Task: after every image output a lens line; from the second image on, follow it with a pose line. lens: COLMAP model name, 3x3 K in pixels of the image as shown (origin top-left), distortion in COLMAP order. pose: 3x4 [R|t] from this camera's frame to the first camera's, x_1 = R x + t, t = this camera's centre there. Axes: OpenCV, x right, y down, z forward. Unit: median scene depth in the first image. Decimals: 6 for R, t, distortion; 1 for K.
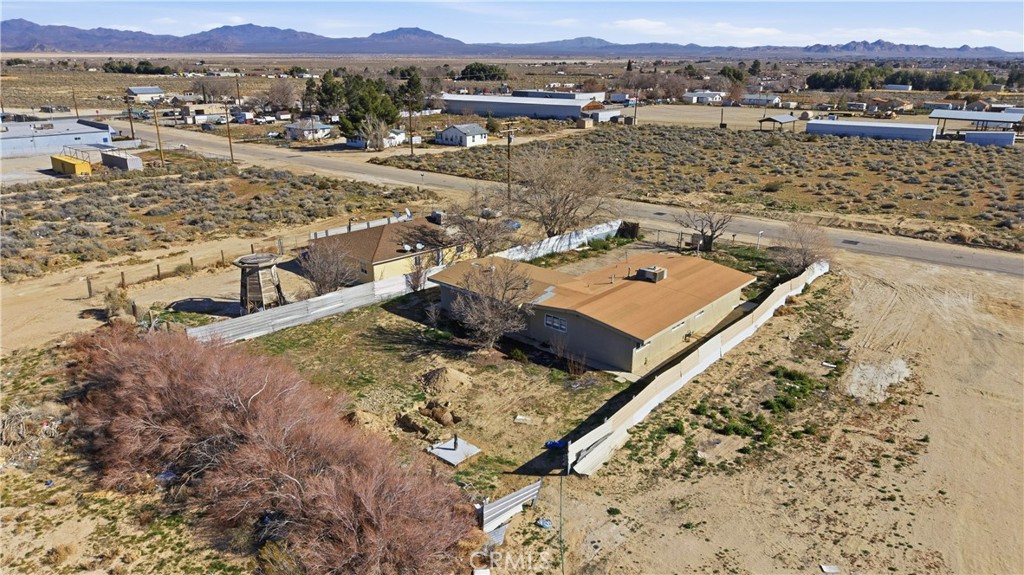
lens RADIAL K [[682.4, 0, 516.0], [0, 682.4, 286.5], [0, 0, 1]] dist [0.025535, -0.027623]
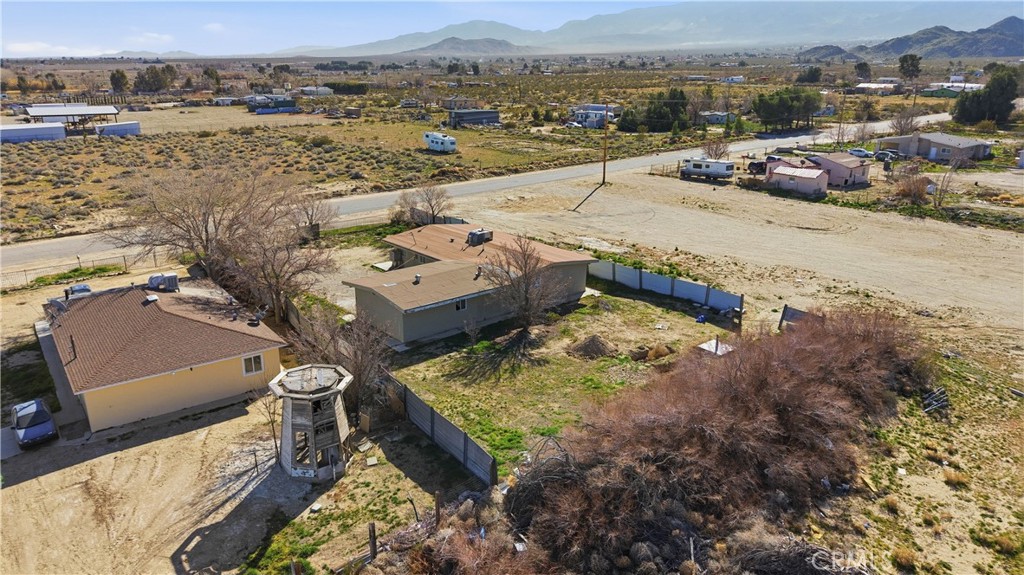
lens RADIAL K [[683.5, 0, 515.6], [0, 683.5, 288.3], [0, 0, 1]] dist [0.038624, -0.051123]
pose [[0.140895, -0.309859, 0.940285, -0.913781], [0.308812, 0.916128, 0.255625, -0.214976], [-0.940630, 0.254355, 0.224766, 0.712686]]
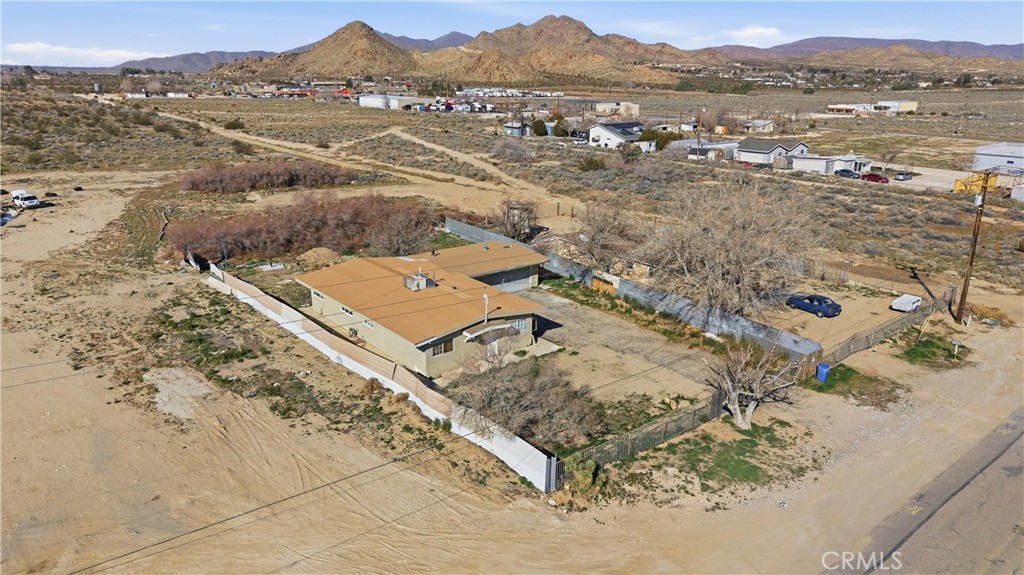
lens RADIAL K [[683.5, 0, 515.6], [0, 683.5, 288.3], [0, 0, 1]] dist [0.038624, -0.051123]
pose [[-0.169259, 0.285053, -0.943449, 1.065735], [-0.327539, 0.886583, 0.326633, -0.360883], [0.929554, 0.364302, -0.056696, 1.188999]]
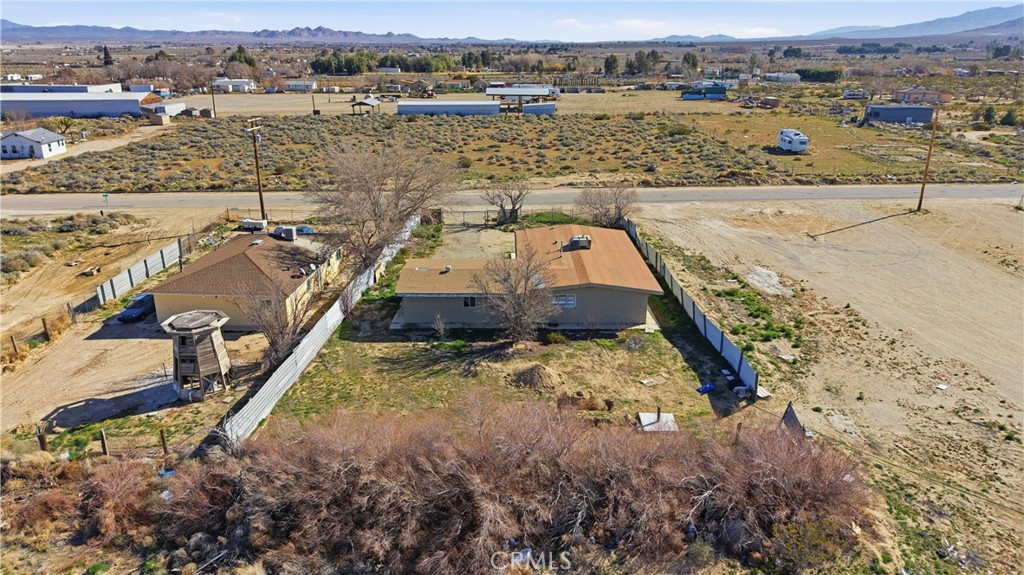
lens RADIAL K [[682.4, 0, 516.0], [0, 682.4, 286.5], [0, 0, 1]] dist [0.025535, -0.027623]
pose [[0.749436, -0.222548, 0.623552, -0.594030], [0.210350, 0.973051, 0.094470, -0.075332], [-0.627772, 0.060365, 0.776053, 0.209322]]
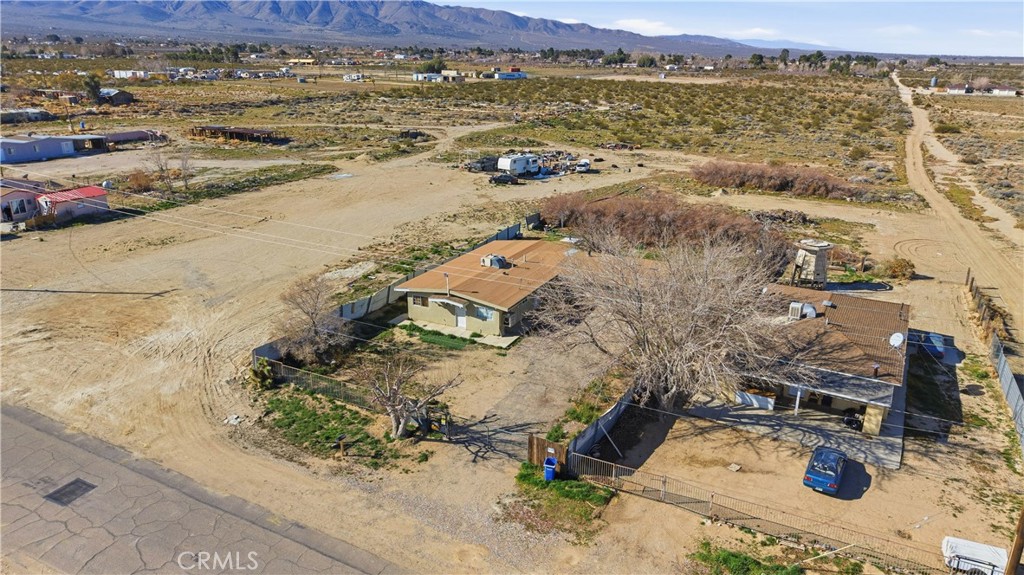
lens RADIAL K [[682.4, 0, 516.0], [0, 682.4, 286.5], [0, 0, 1]] dist [0.025535, -0.027623]
pose [[-0.970220, 0.061209, -0.234366, 0.439276], [-0.094362, 0.795604, 0.598423, -0.680700], [0.223091, 0.602717, -0.766135, 1.931535]]
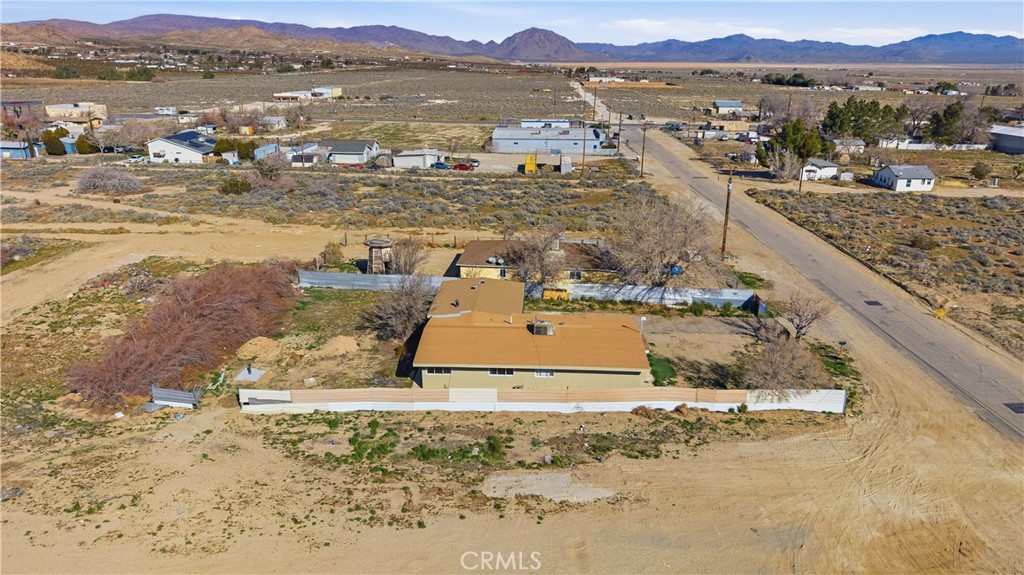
lens RADIAL K [[682.4, 0, 516.0], [0, 682.4, 286.5], [0, 0, 1]] dist [0.025535, -0.027623]
pose [[0.626692, 0.244125, -0.740040, 0.935736], [-0.253997, 0.961792, 0.102183, -0.175891], [0.736710, 0.123931, 0.664755, 0.272358]]
